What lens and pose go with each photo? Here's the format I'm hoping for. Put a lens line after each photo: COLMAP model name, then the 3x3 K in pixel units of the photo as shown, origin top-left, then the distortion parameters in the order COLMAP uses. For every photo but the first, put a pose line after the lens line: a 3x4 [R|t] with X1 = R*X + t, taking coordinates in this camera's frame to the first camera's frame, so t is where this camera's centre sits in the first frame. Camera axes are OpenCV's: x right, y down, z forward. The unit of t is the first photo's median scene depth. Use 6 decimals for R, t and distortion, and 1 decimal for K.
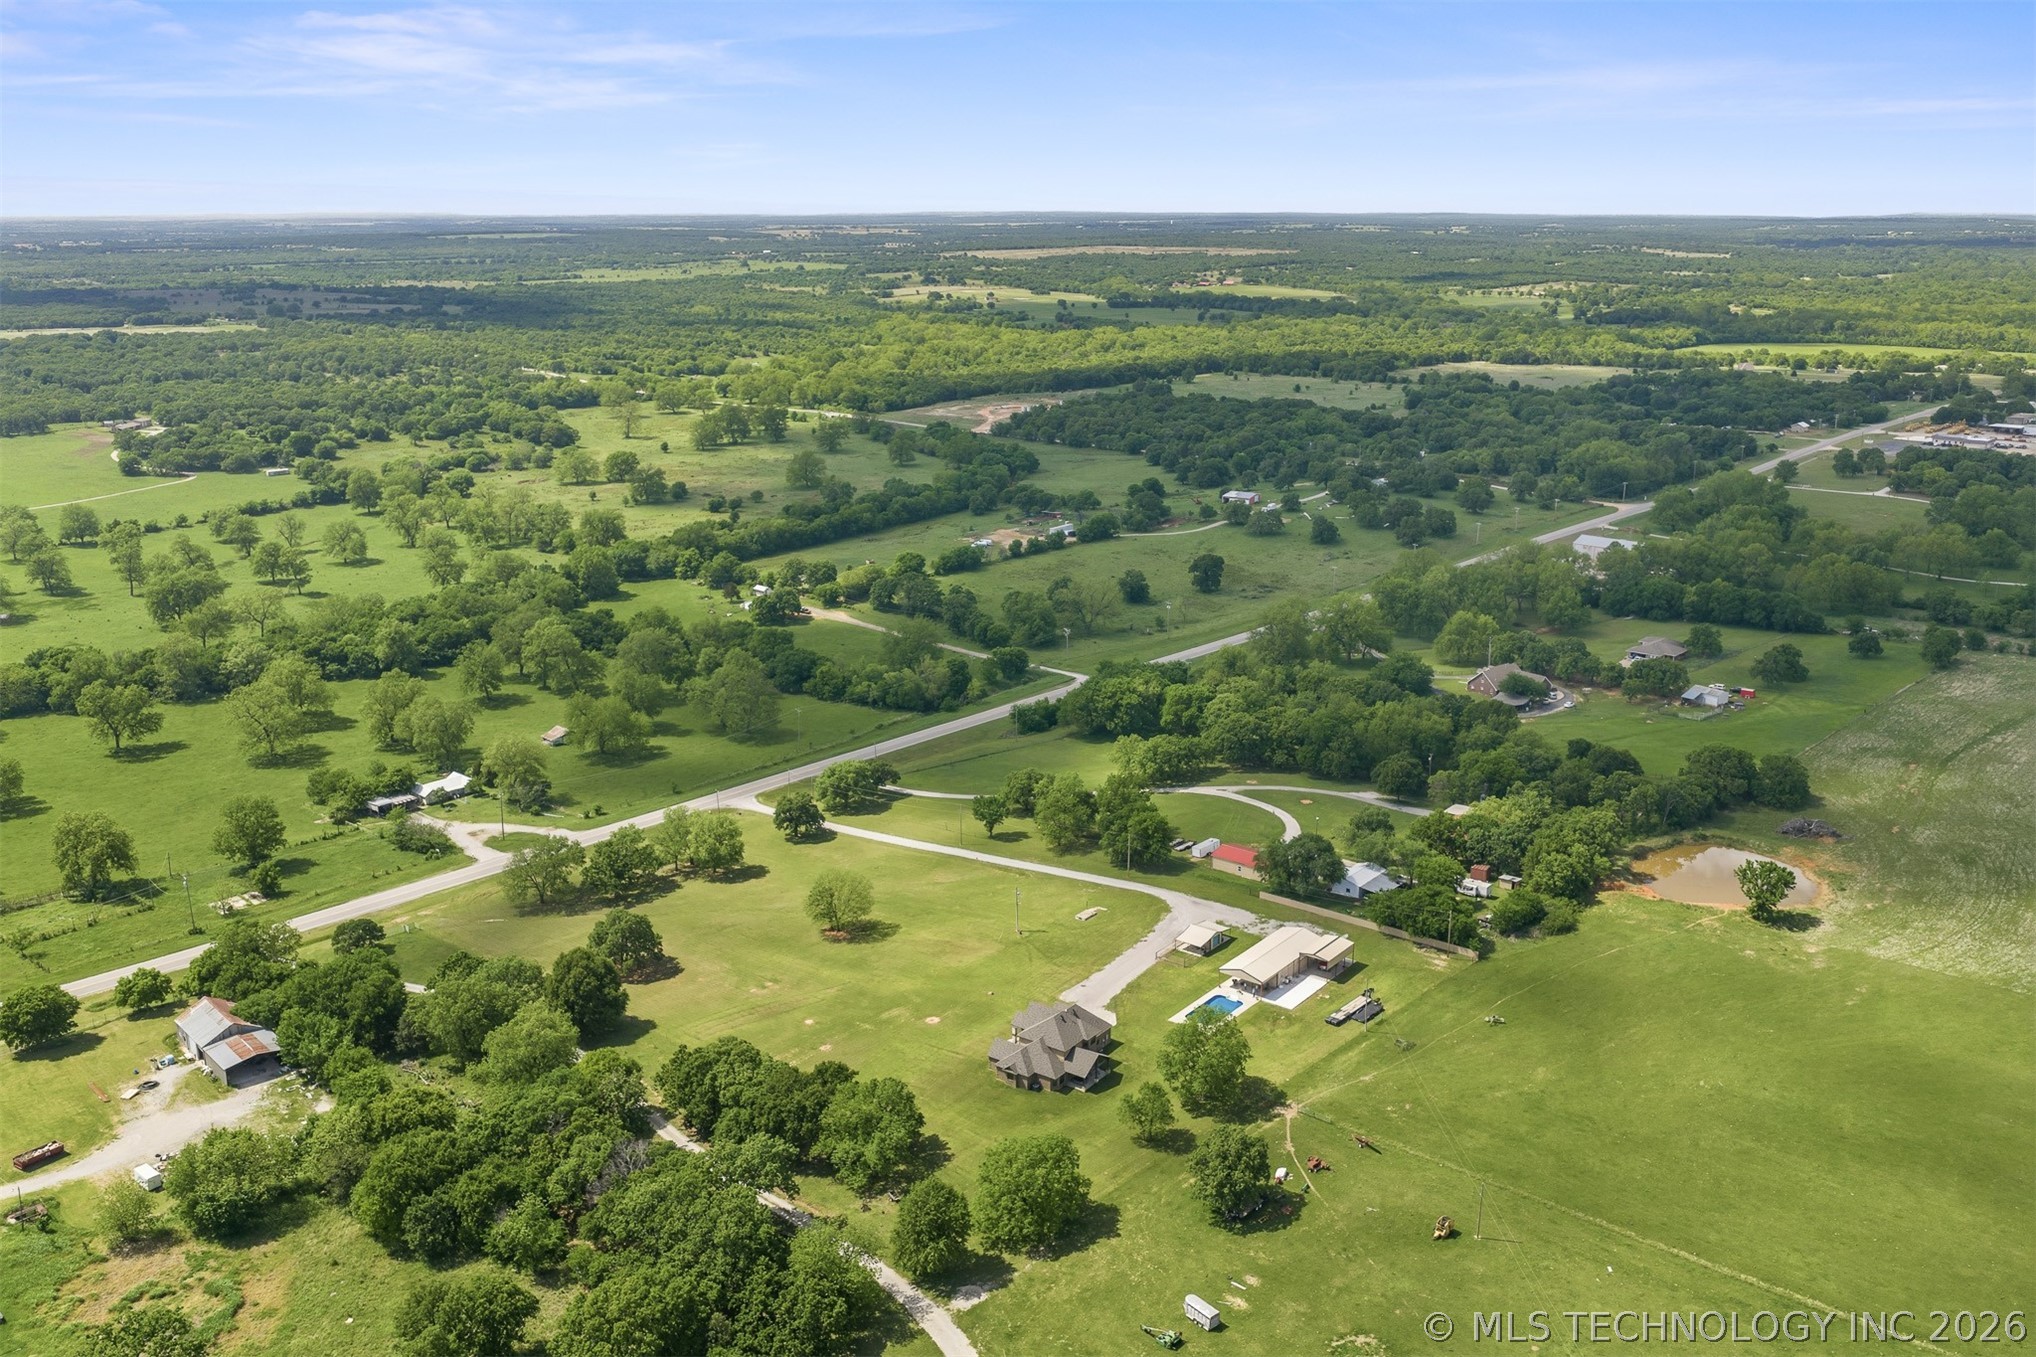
lens RADIAL K [[1696.5, 0, 1019.7], [0, 1696.5, 657.4], [0, 0, 1]] dist [0.024095, -0.050543]
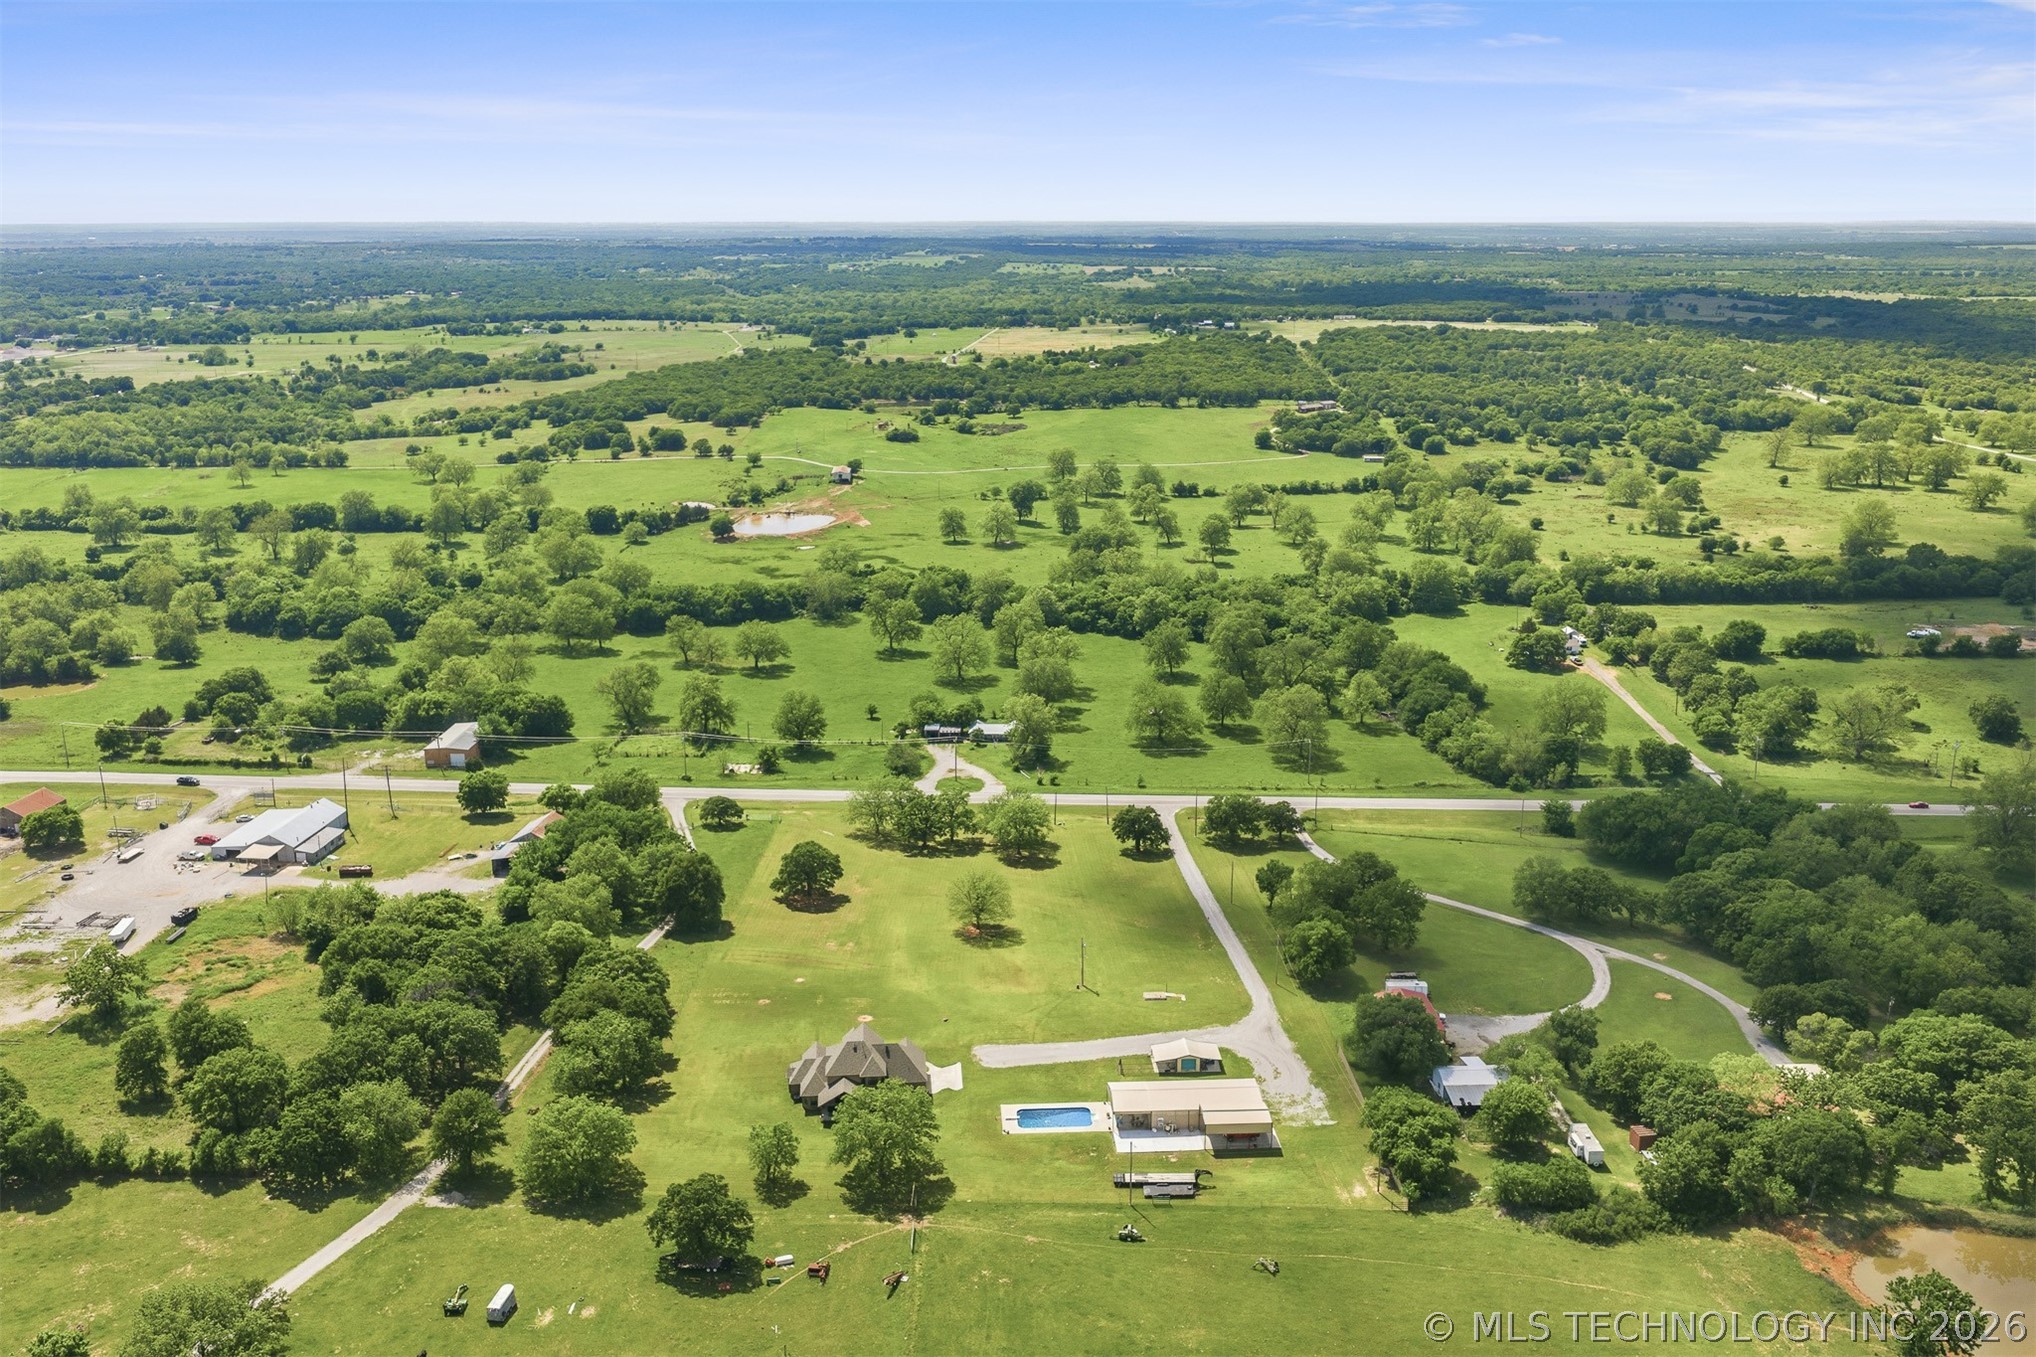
lens RADIAL K [[1696.5, 0, 1019.7], [0, 1696.5, 657.4], [0, 0, 1]] dist [0.024095, -0.050543]
pose [[0.659776, 0.192793, -0.726310, 0.527735], [-0.195533, 0.977281, 0.081789, -0.072329], [0.725577, 0.088055, 0.682484, 0.271687]]
